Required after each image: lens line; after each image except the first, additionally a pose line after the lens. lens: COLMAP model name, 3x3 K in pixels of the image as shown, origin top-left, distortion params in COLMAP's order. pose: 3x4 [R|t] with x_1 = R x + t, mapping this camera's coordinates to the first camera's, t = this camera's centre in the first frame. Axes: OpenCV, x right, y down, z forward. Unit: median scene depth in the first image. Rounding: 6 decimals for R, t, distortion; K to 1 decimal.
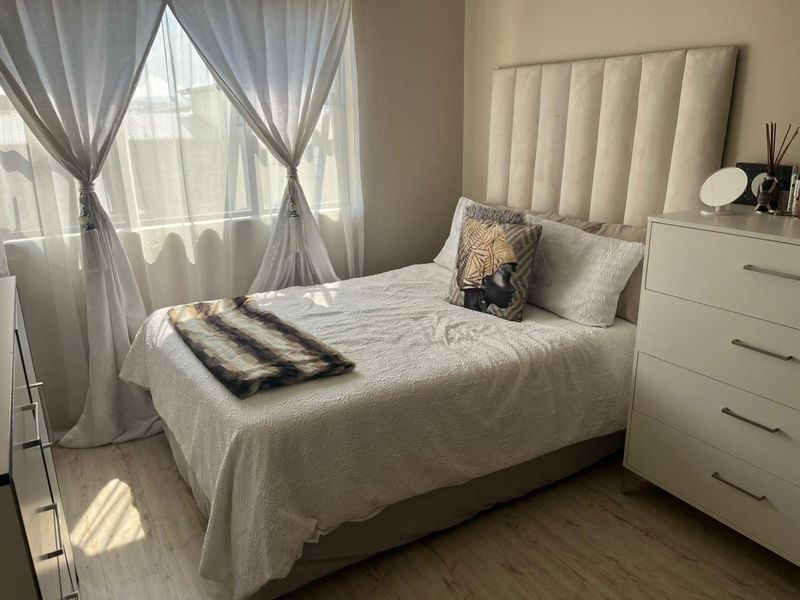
lens RADIAL K [[596.9, 0, 402.8], [0, 596.9, 311.8], [0, 0, 1]] dist [0.060400, -0.123568]
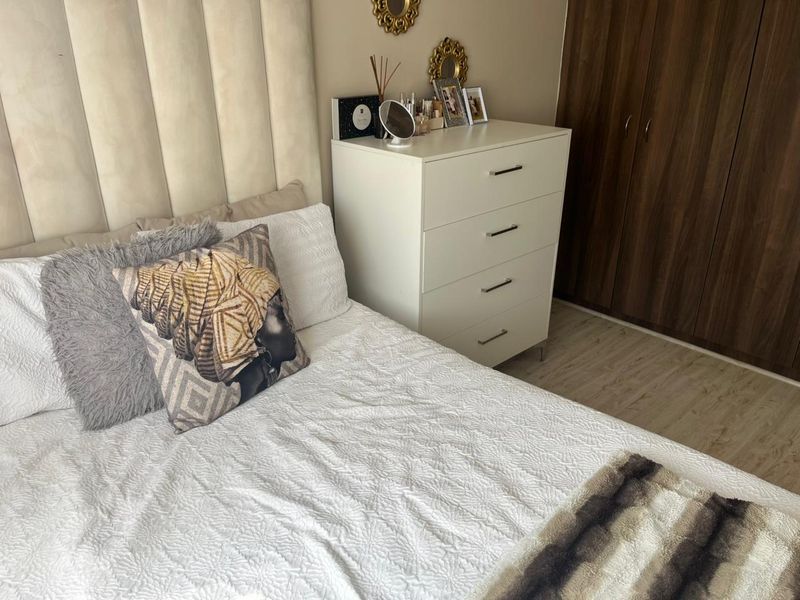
lens RADIAL K [[596.9, 0, 402.8], [0, 596.9, 311.8], [0, 0, 1]] dist [0.060400, -0.123568]
pose [[-0.188405, -0.406309, 0.894101, -0.411002], [0.311529, 0.838662, 0.446761, -0.297946], [-0.931372, 0.362710, -0.031431, 0.879445]]
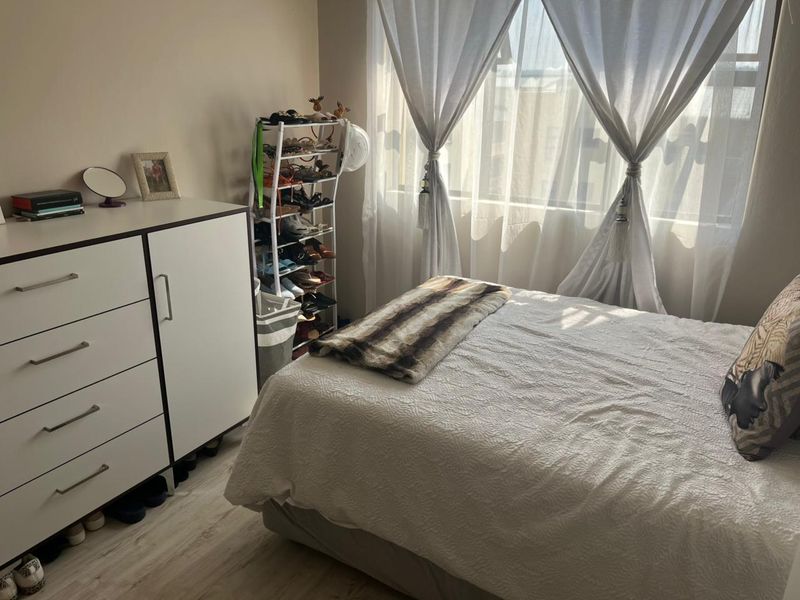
lens RADIAL K [[596.9, 0, 402.8], [0, 596.9, 311.8], [0, 0, 1]] dist [0.060400, -0.123568]
pose [[0.477665, 0.326314, -0.815693, 0.458638], [-0.298482, 0.933512, 0.198657, -0.133669], [0.826283, 0.148579, 0.543305, 0.355055]]
